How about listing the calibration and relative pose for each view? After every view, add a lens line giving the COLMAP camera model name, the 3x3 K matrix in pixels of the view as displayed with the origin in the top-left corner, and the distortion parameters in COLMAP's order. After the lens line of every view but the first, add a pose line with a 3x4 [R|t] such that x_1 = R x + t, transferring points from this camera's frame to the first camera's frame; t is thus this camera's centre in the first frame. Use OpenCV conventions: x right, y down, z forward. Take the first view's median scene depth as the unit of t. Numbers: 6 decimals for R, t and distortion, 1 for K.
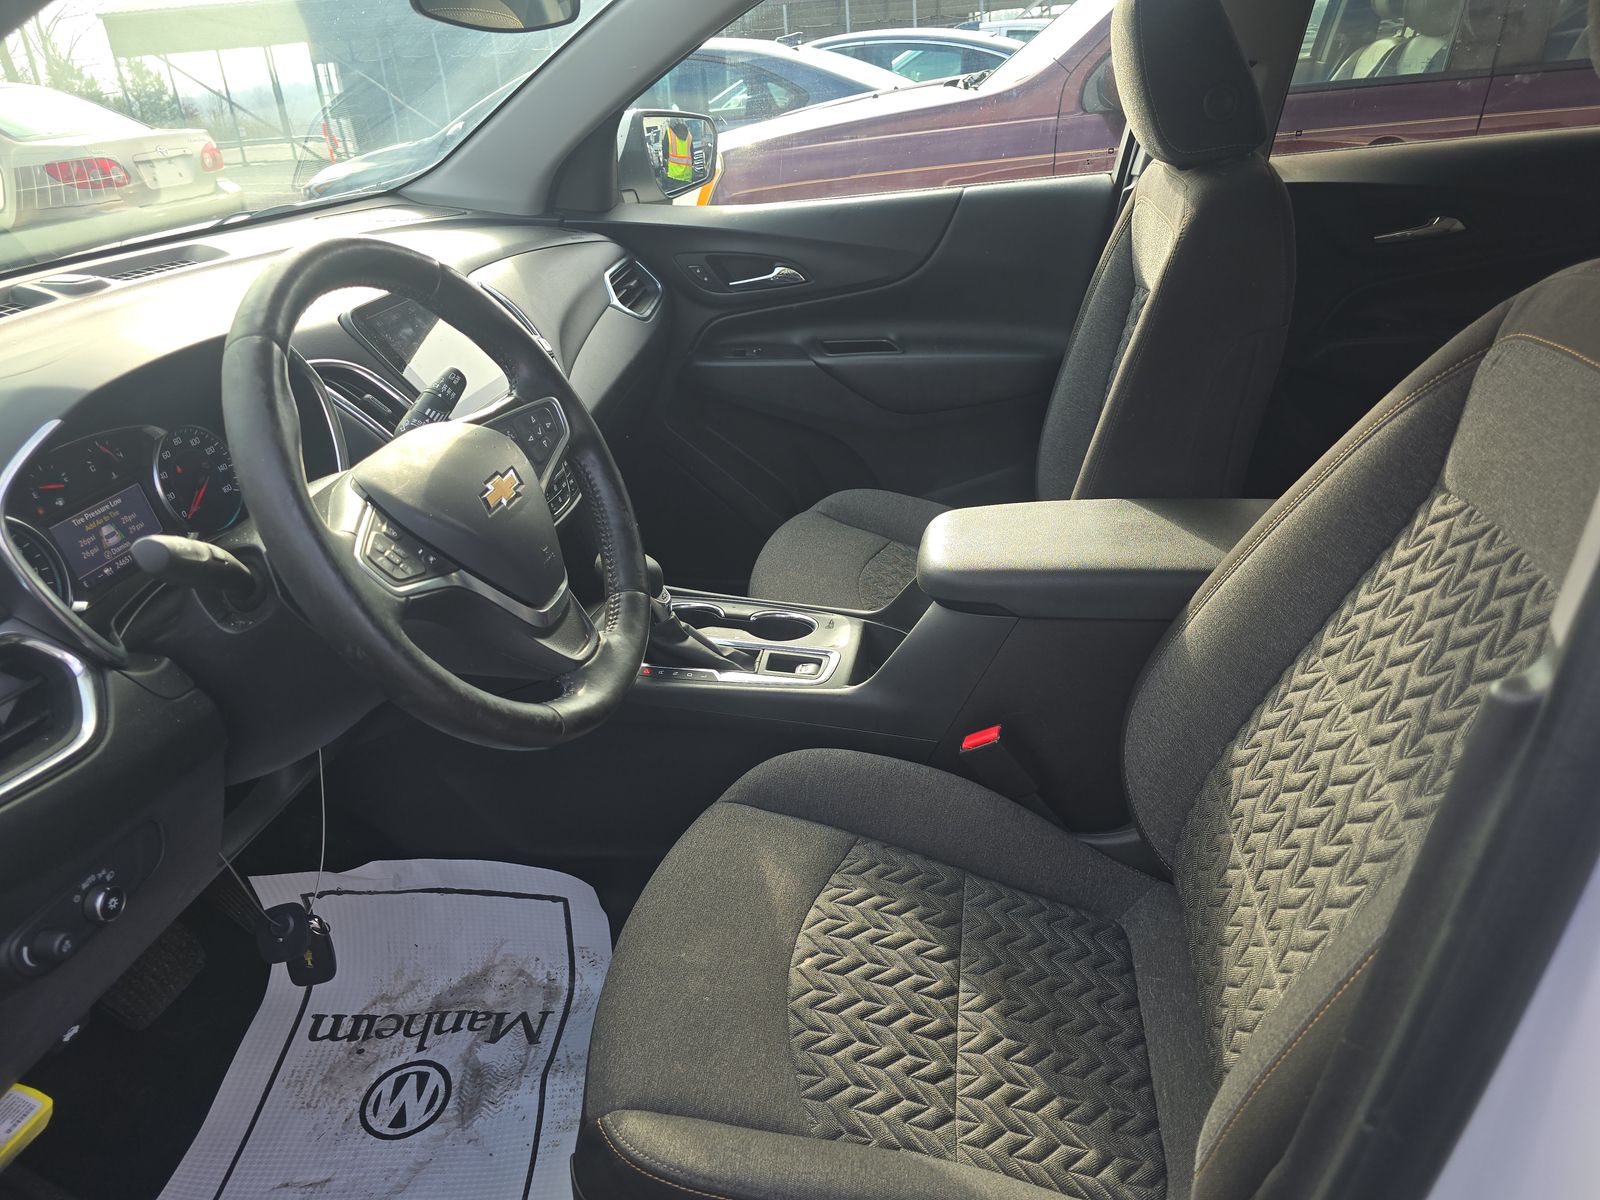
lens RADIAL K [[1088.7, 0, 800.0], [0, 1088.7, 600.0], [0, 0, 1]] dist [0.004852, -0.006555]
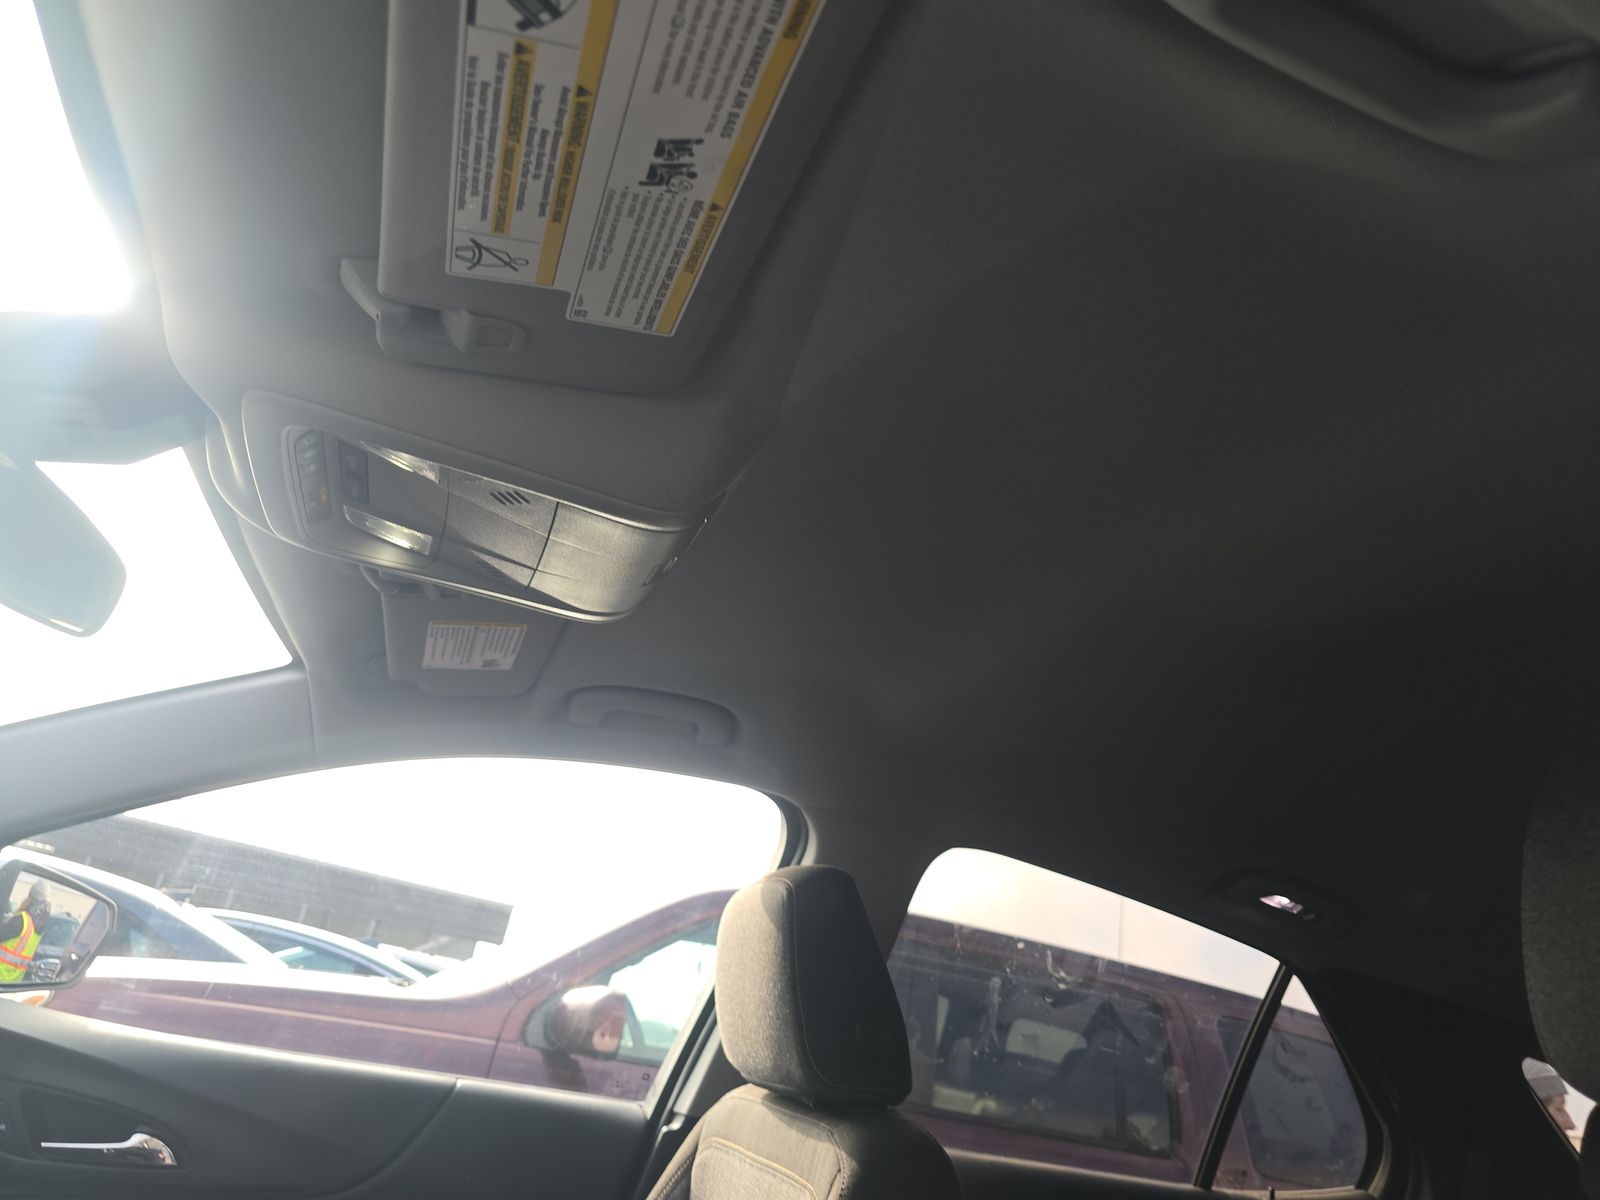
lens RADIAL K [[1088.7, 0, 800.0], [0, 1088.7, 600.0], [0, 0, 1]] dist [0.004852, -0.006555]
pose [[0.833706, 0.408143, 0.371960, -0.062553], [0.000875, 0.672608, -0.739999, -0.045988], [-0.552208, 0.617267, 0.560399, 0.243385]]
